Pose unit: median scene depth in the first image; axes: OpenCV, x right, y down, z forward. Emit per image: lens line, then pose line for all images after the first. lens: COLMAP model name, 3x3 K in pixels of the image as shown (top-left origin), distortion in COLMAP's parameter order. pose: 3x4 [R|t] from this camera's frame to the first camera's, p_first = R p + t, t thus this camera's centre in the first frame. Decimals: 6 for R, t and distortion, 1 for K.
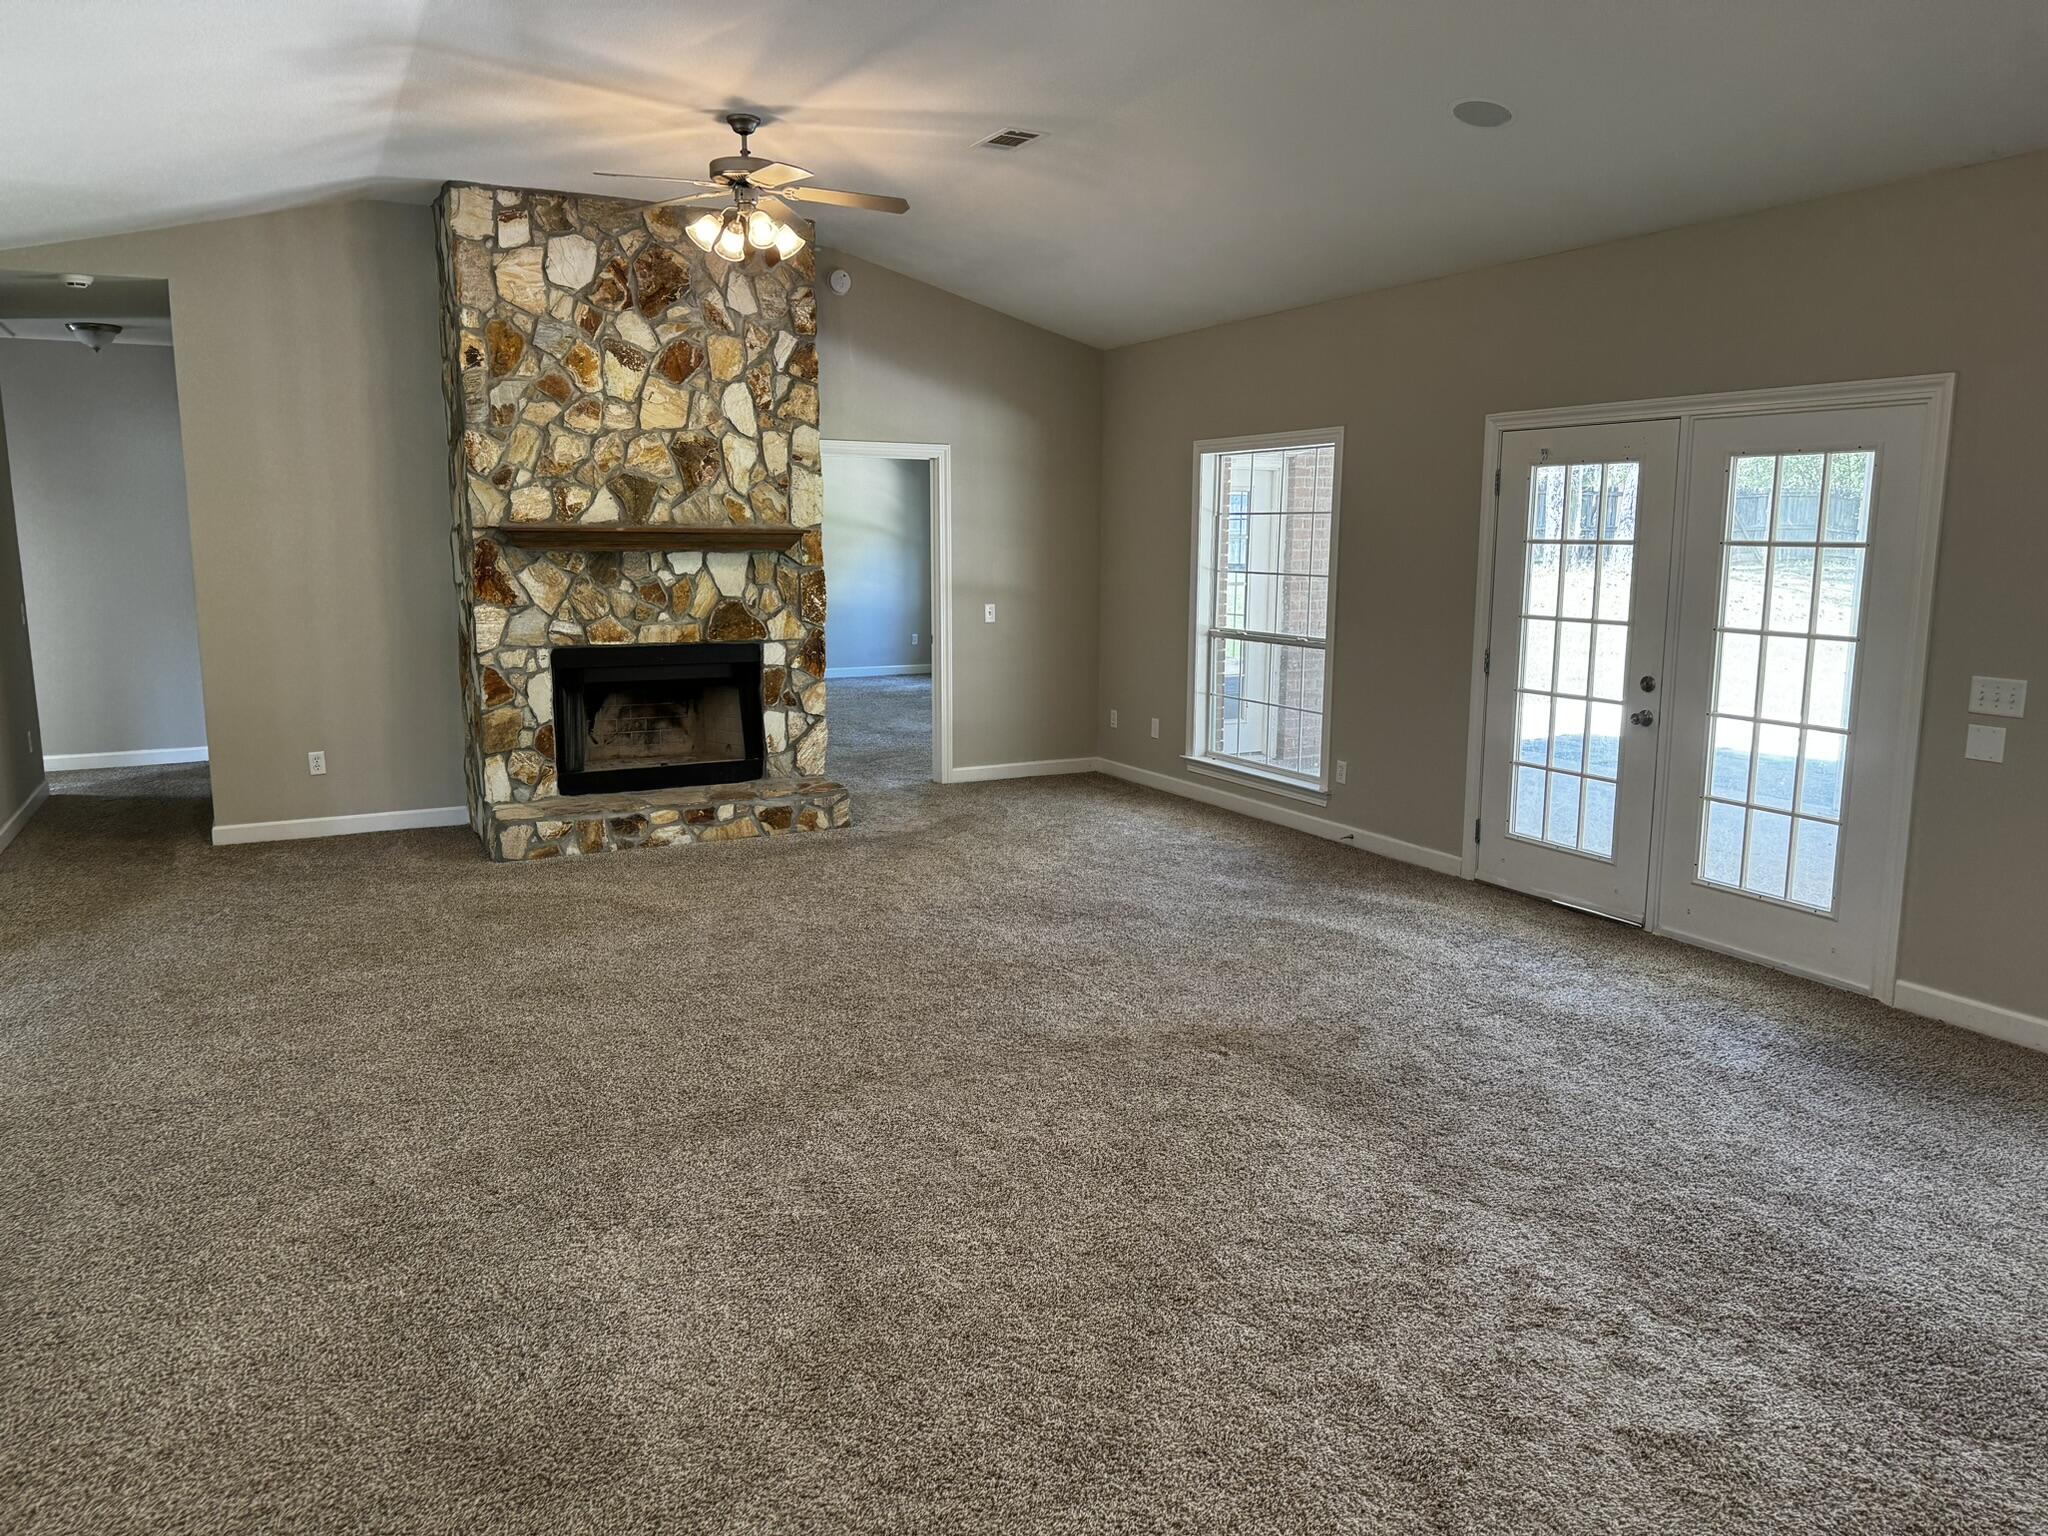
lens RADIAL K [[1452.6, 0, 1024.0], [0, 1452.6, 768.0], [0, 0, 1]] dist [0.039079, -0.033917]
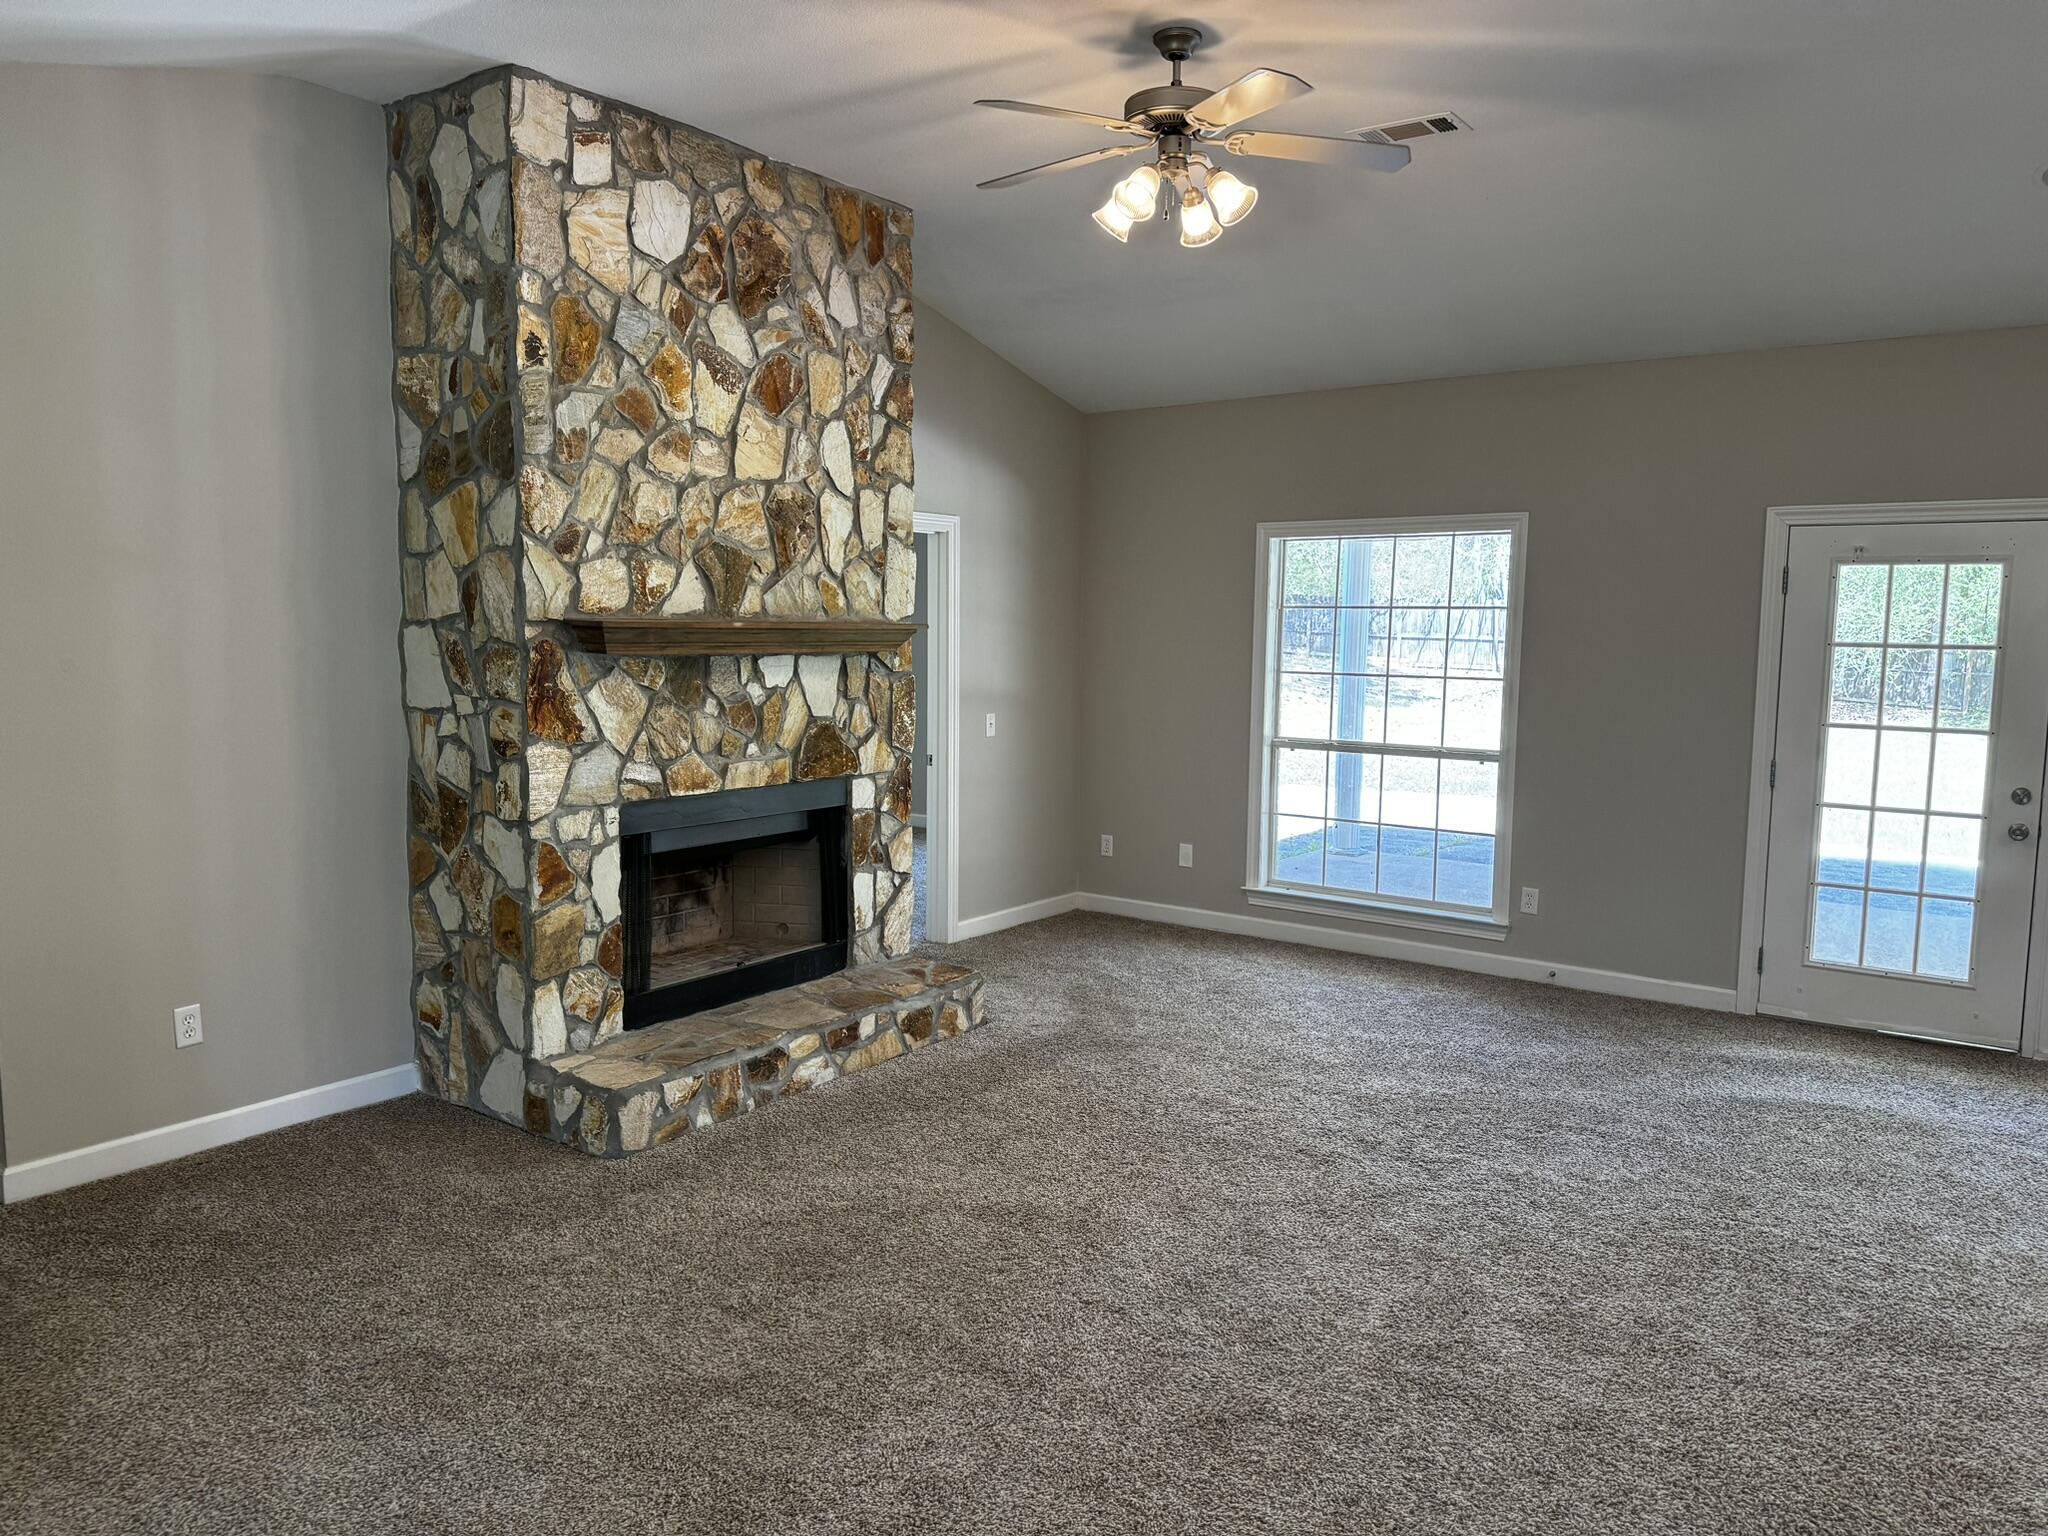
lens RADIAL K [[1441.9, 0, 1024.0], [0, 1441.9, 768.0], [0, 0, 1]] dist [0.069876, -0.070604]
pose [[0.894741, -0.038820, 0.444896, -0.456066], [0.062872, 0.997242, -0.039428, -0.063146], [-0.442139, 0.063249, 0.894714, 0.349412]]
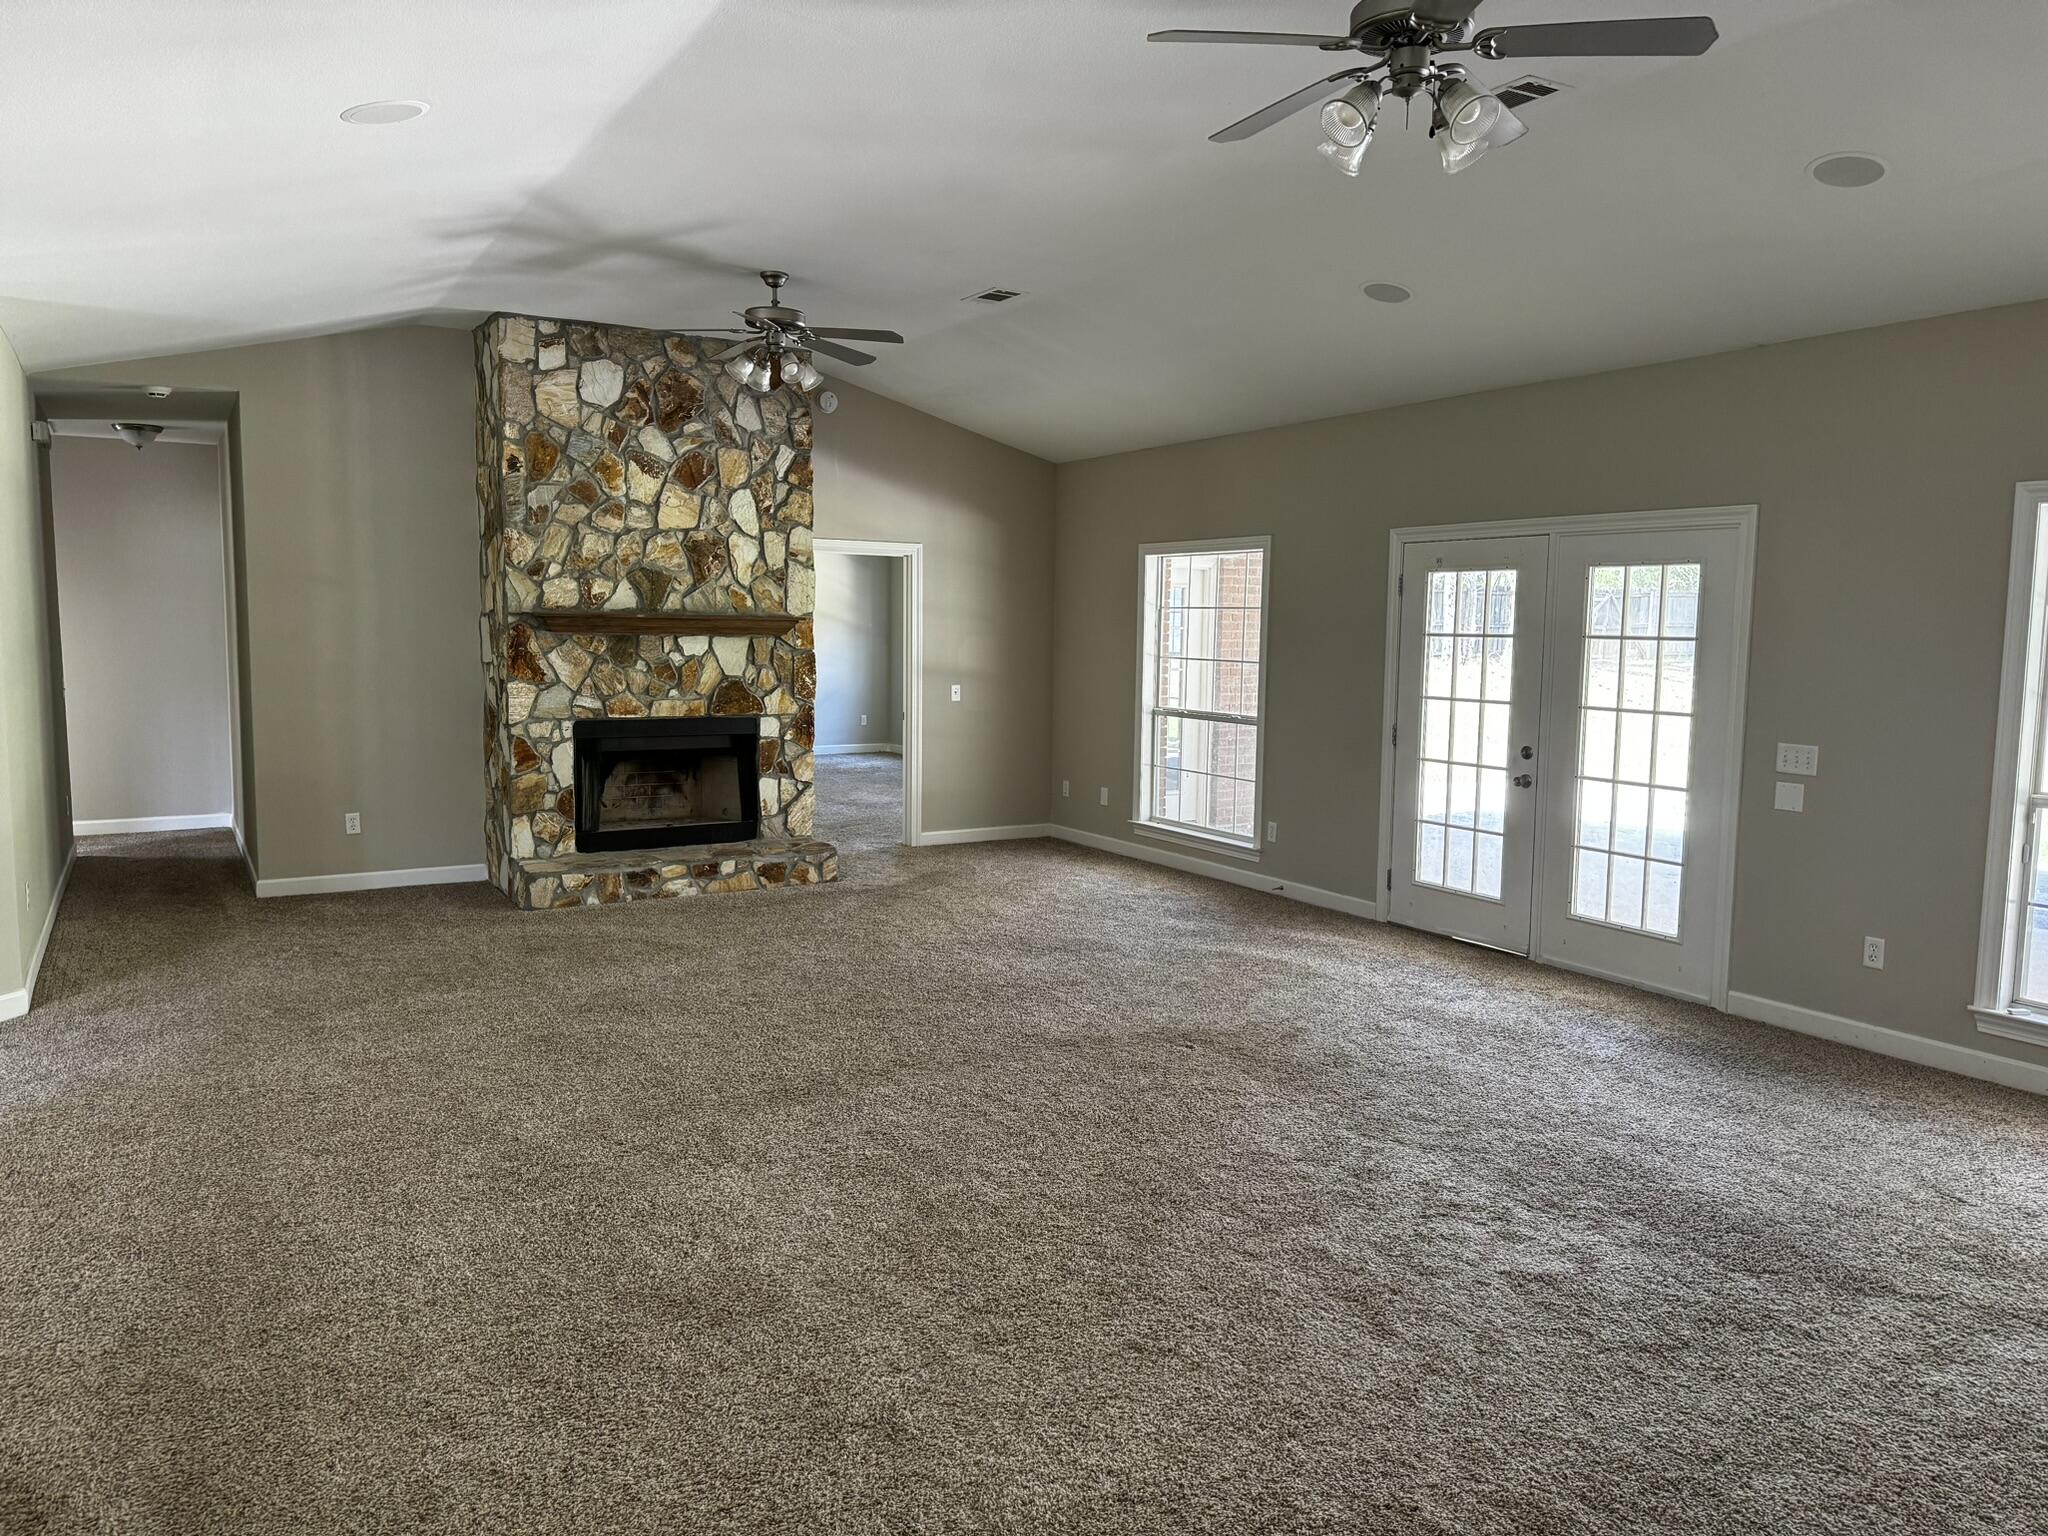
lens RADIAL K [[1441.9, 0, 1024.0], [0, 1441.9, 768.0], [0, 0, 1]] dist [0.069876, -0.070604]
pose [[0.998307, 0.004259, 0.058016, -0.044097], [-0.000751, 0.998177, -0.060354, 0.021713], [-0.058167, 0.060208, 0.996490, -0.130791]]
